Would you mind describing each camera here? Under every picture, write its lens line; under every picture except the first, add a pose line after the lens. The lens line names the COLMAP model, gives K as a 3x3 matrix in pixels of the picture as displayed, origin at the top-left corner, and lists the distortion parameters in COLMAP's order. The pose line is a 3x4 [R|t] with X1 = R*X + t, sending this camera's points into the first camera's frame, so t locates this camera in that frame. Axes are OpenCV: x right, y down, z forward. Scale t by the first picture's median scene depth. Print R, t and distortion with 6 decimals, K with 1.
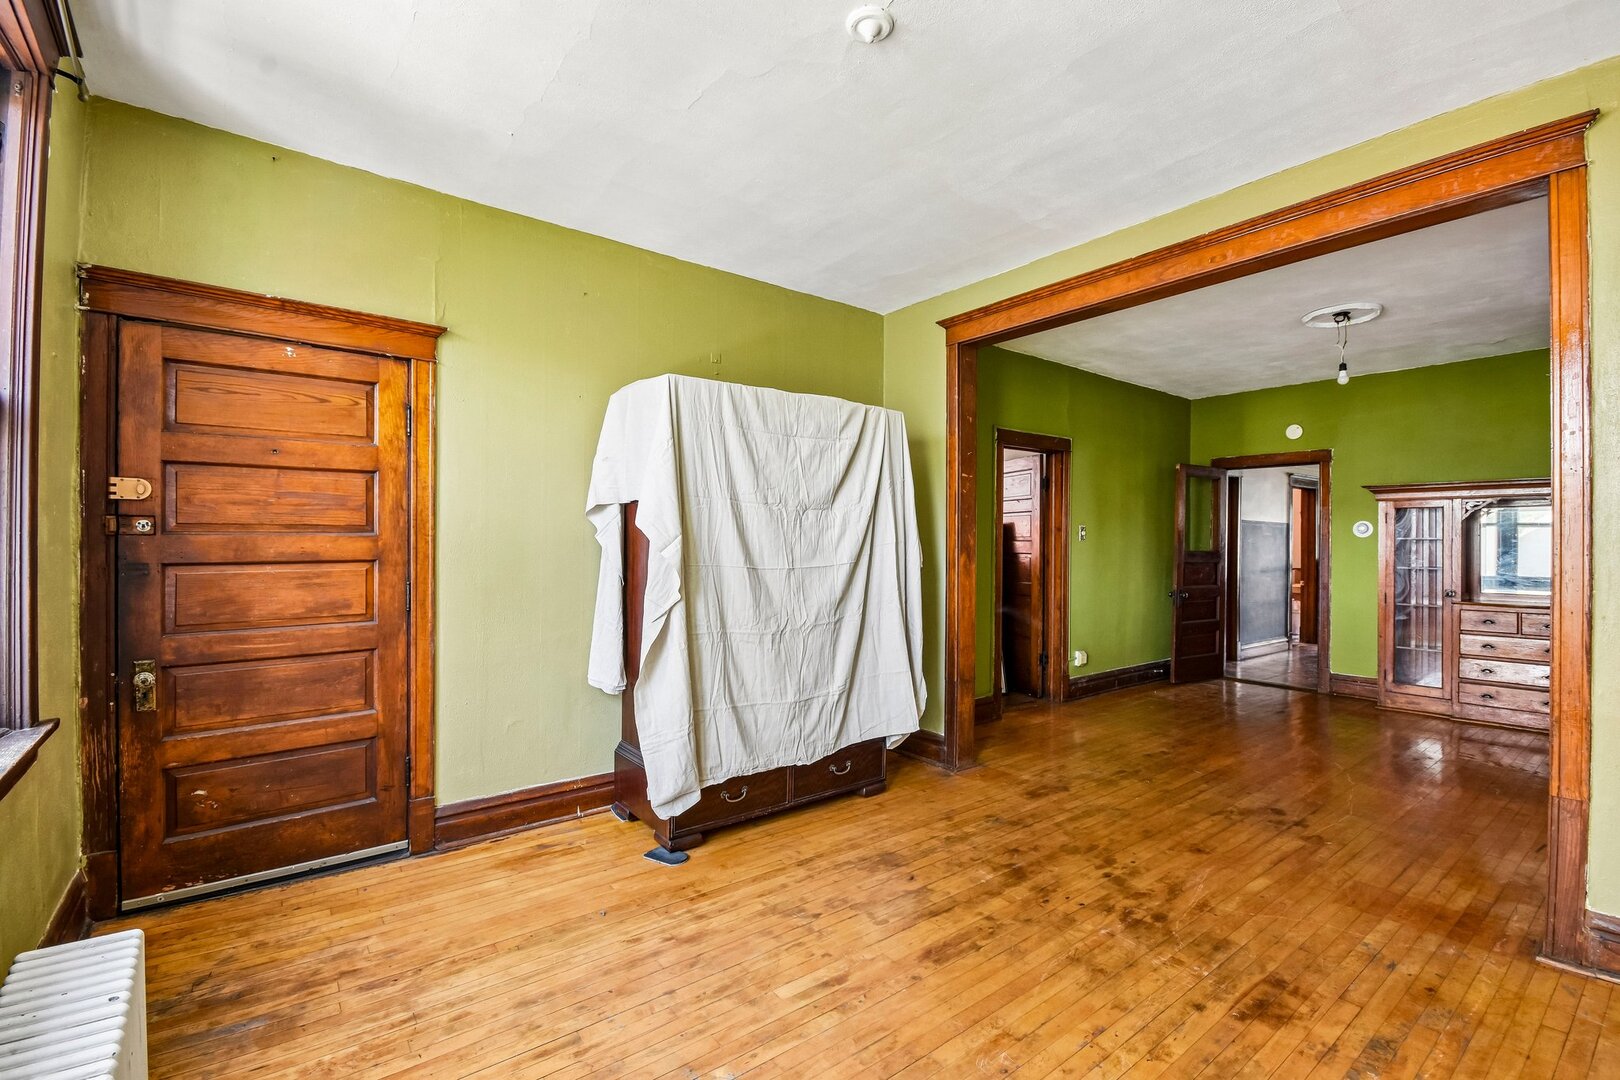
lens RADIAL K [[714.6, 0, 822.9], [0, 714.6, 540.7], [0, 0, 1]] dist [-0.003218, -0.005526]
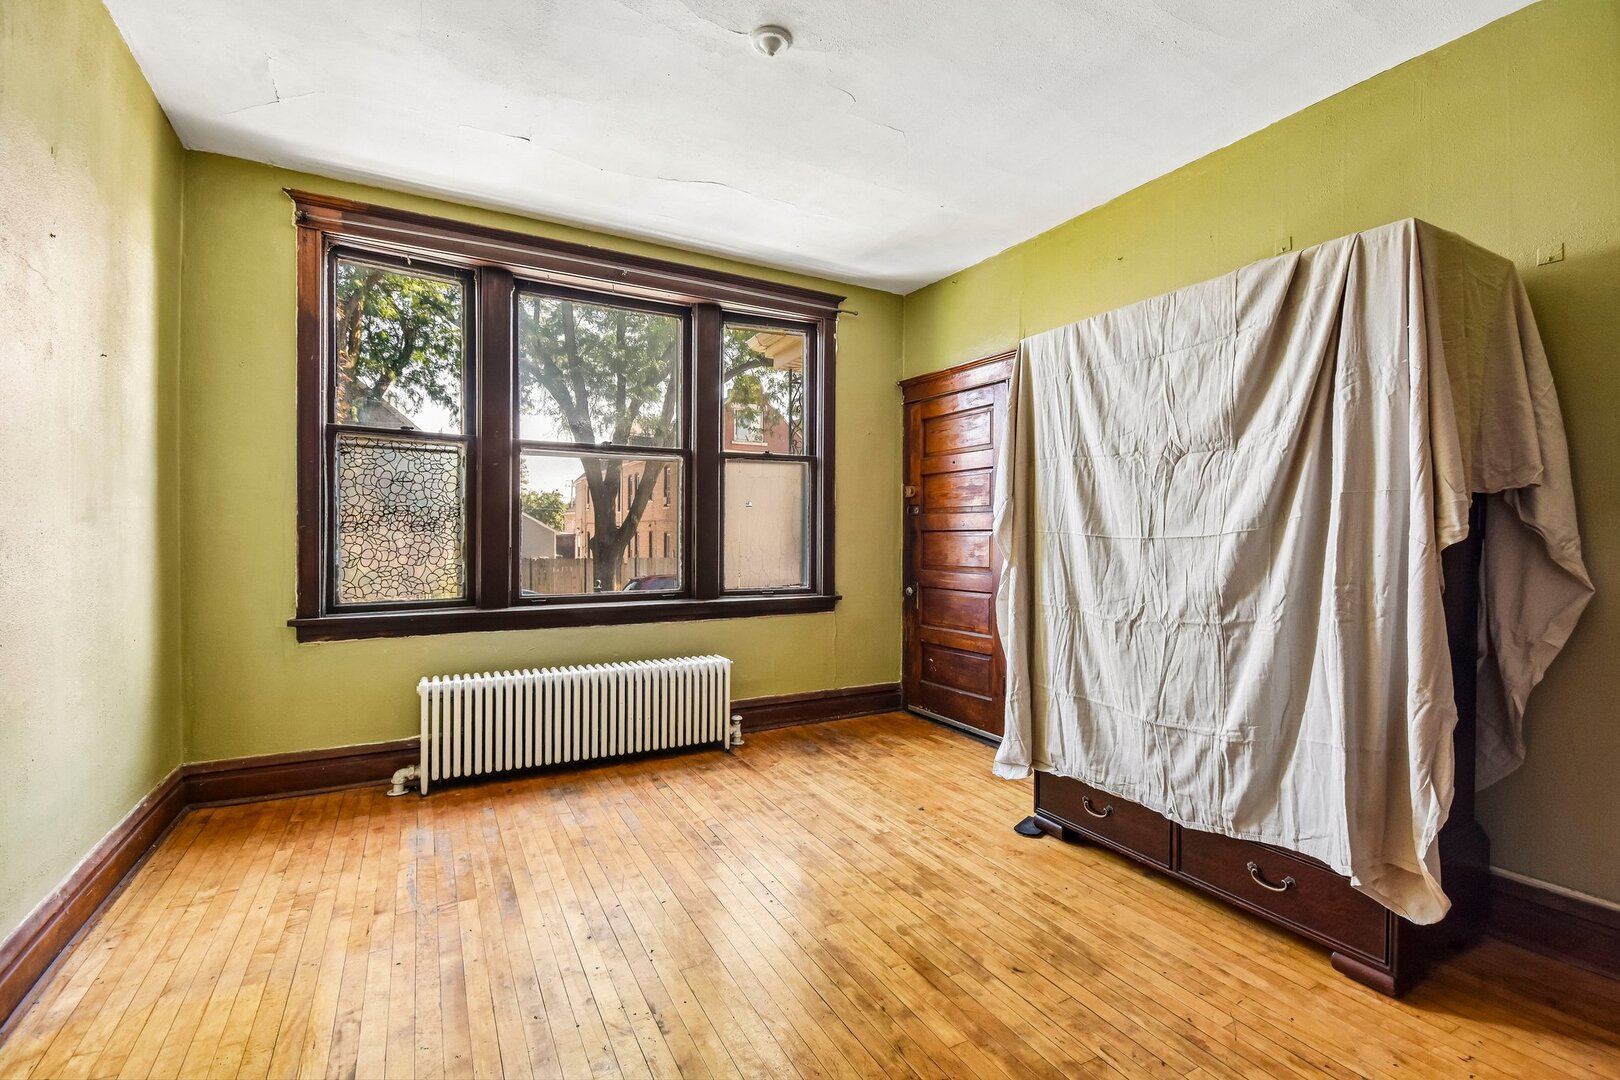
lens RADIAL K [[714.6, 0, 815.2], [0, 714.6, 538.6], [0, 0, 1]] dist [-0.003218, -0.005526]
pose [[-0.158833, -0.000490, -0.987305, 0.761375], [-0.009665, 0.999953, 0.001059, 0.043283], [0.987258, 0.009711, -0.158830, 0.813556]]
